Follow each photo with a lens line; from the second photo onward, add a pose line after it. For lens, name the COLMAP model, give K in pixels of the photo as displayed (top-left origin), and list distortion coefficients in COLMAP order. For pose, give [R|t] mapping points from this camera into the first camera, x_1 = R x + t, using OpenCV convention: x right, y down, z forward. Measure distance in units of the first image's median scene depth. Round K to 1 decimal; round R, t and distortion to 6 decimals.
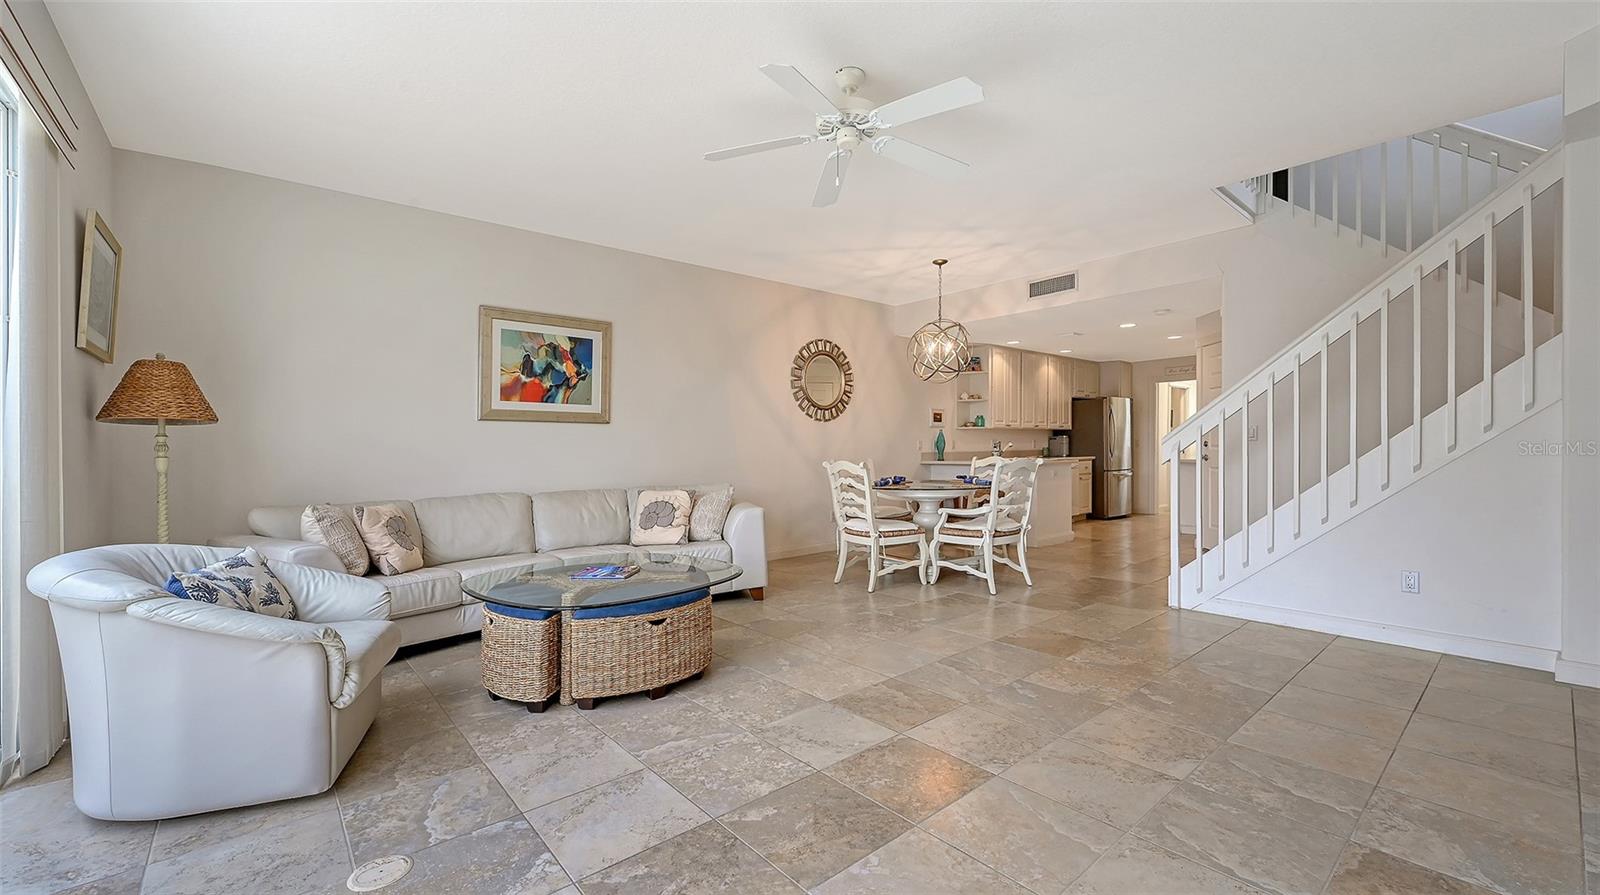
lens RADIAL K [[641.2, 0, 796.8], [0, 641.2, 444.1], [0, 0, 1]] dist [-0.001696, 0.000399]
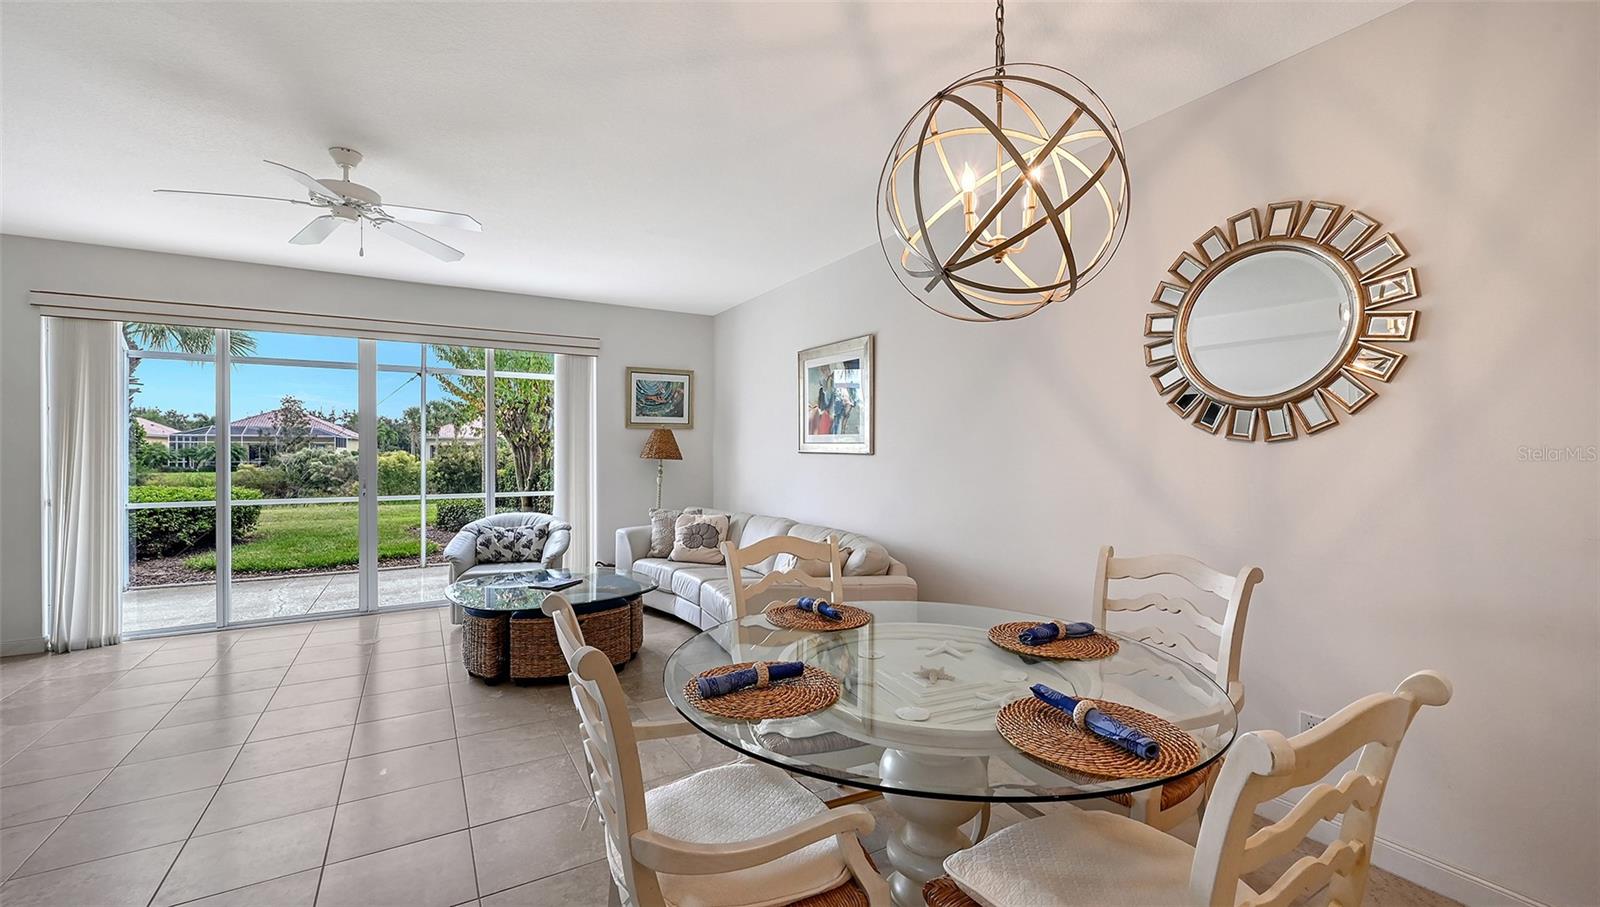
lens RADIAL K [[643.8, 0, 799.8], [0, 643.8, 445.9], [0, 0, 1]] dist [0.001133, 0.001557]
pose [[-0.164237, 0.004733, -0.986410, 0.487062], [0.007953, 0.999962, 0.003474, -0.041693], [0.986389, -0.007275, -0.164268, 0.920845]]
